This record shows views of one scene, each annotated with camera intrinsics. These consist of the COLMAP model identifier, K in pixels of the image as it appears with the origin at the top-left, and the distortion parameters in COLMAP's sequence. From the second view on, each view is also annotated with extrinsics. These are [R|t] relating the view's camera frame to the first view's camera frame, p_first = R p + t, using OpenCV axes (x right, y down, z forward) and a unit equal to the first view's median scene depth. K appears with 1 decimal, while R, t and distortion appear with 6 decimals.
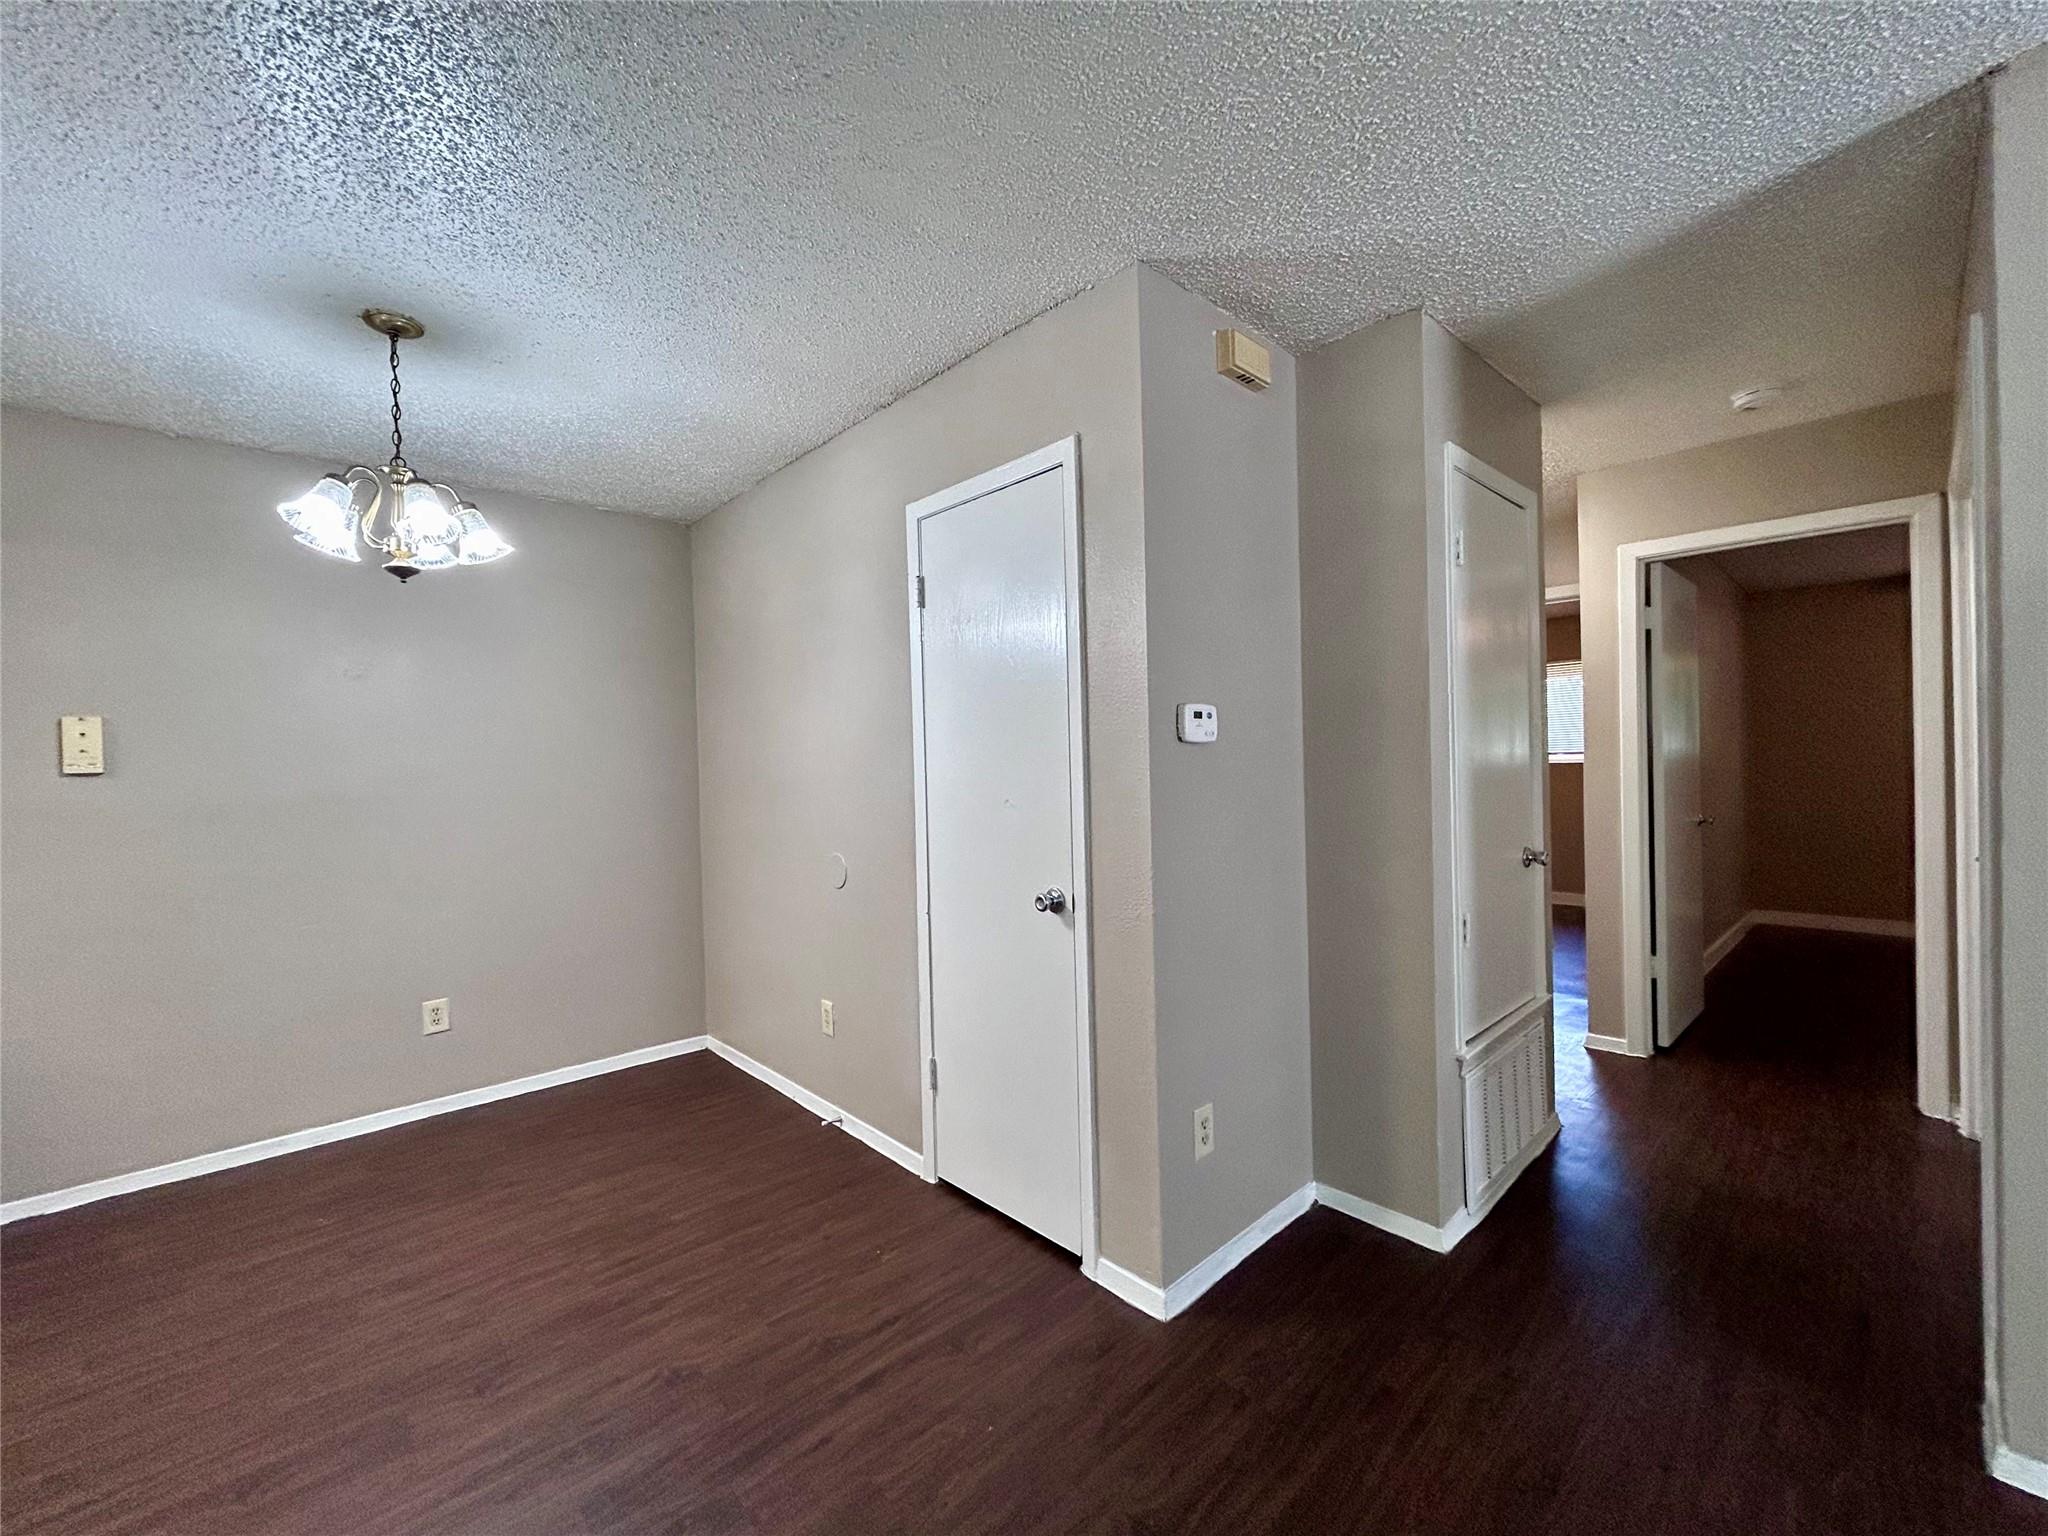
lens RADIAL K [[815.3, 0, 1018.5], [0, 815.3, 768.9], [0, 0, 1]] dist [-0.008823, -0.000243]
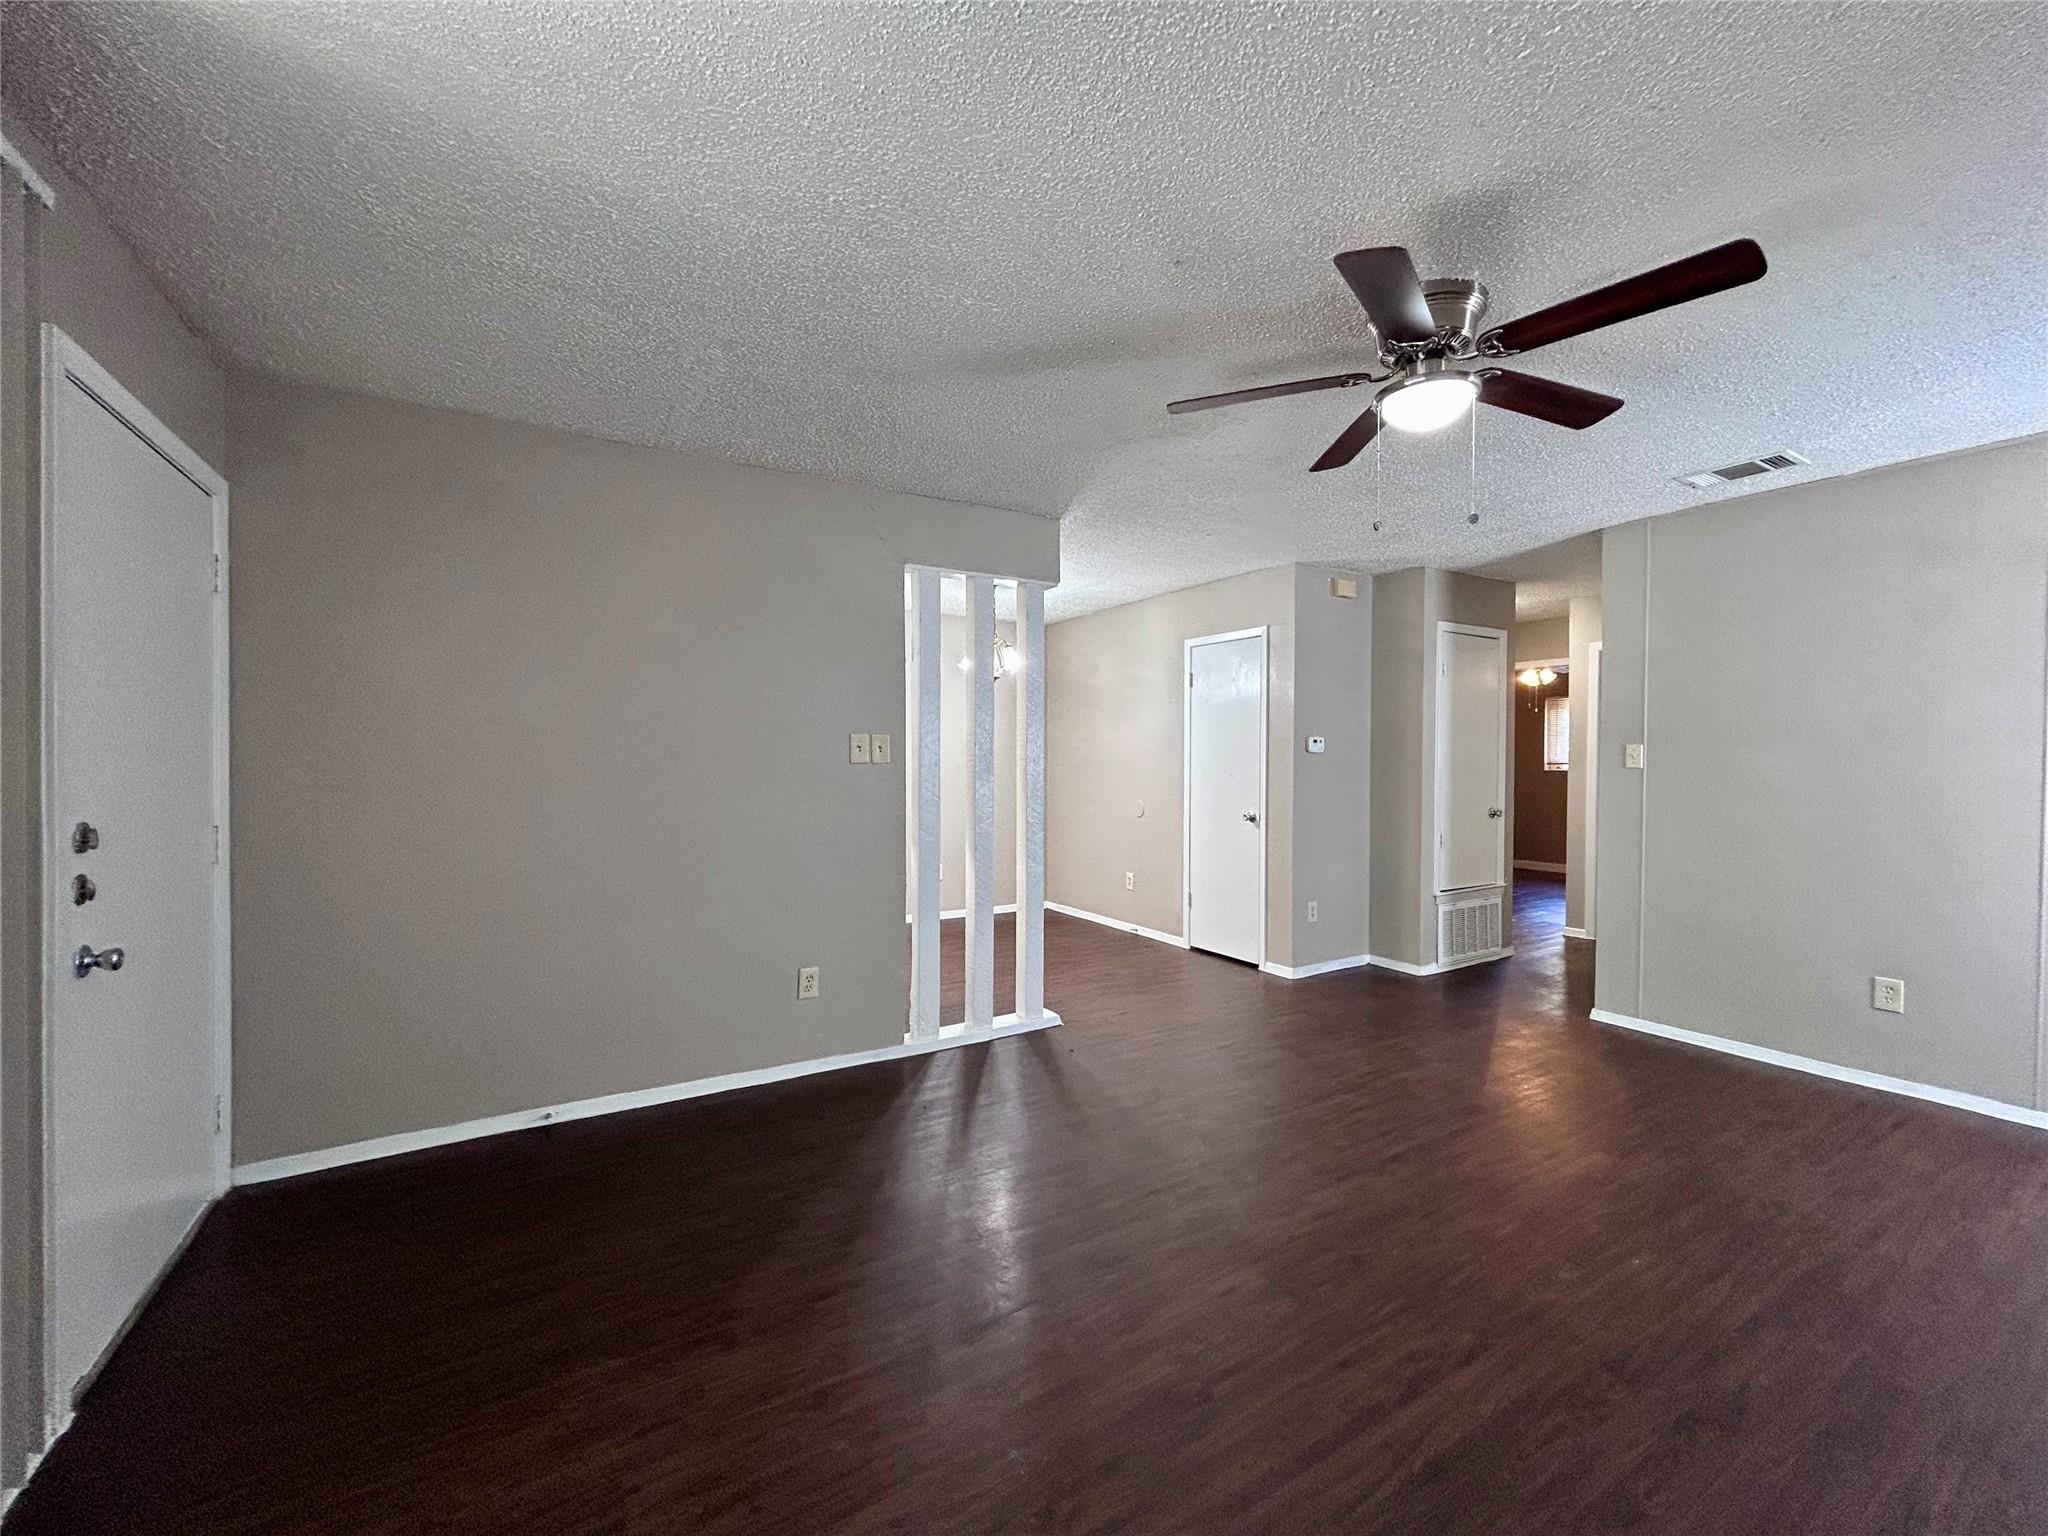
lens RADIAL K [[821.1, 0, 1011.1], [0, 821.1, 767.6], [0, 0, 1]] dist [0.001058, 0.000135]
pose [[0.977310, 0.032174, -0.209354, -0.142764], [-0.031276, 0.999482, 0.007598, 0.021177], [0.209490, -0.000878, 0.977810, -1.476036]]
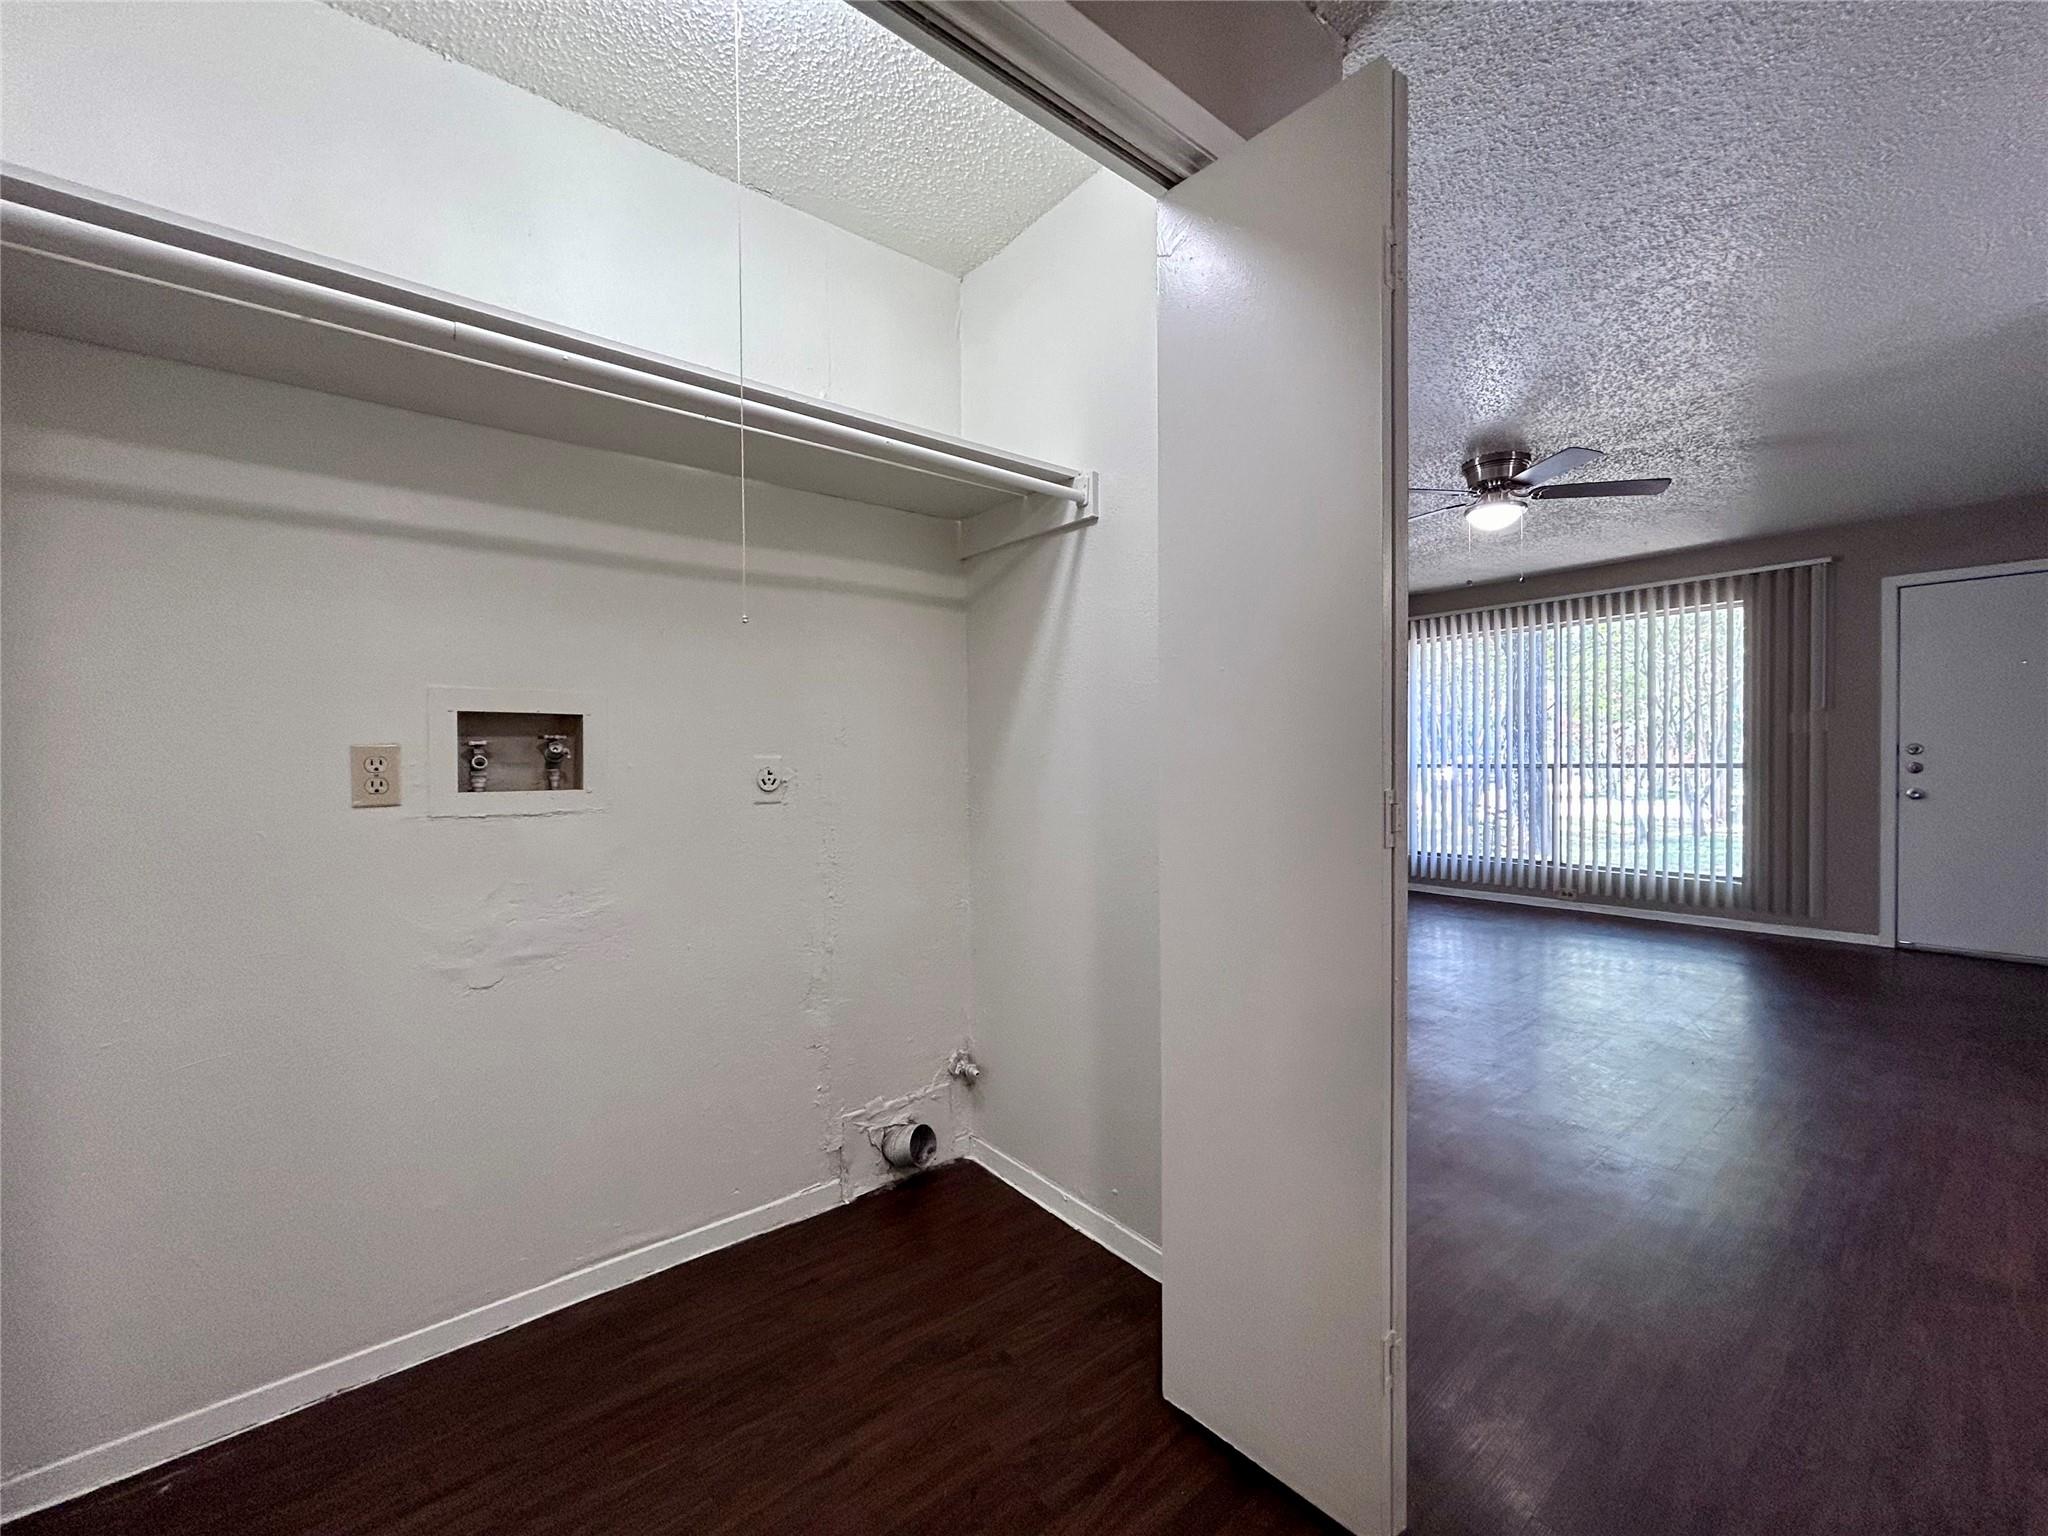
lens RADIAL K [[814.1, 0, 1033.2], [0, 814.1, 767.8], [0, 0, 1]] dist [0.000602, 0.000108]
pose [[-0.998113, 0.030323, 0.053401, 1.041867], [0.031433, 0.999304, 0.020066, 0.052147], [-0.052756, 0.021707, -0.998372, 1.340665]]
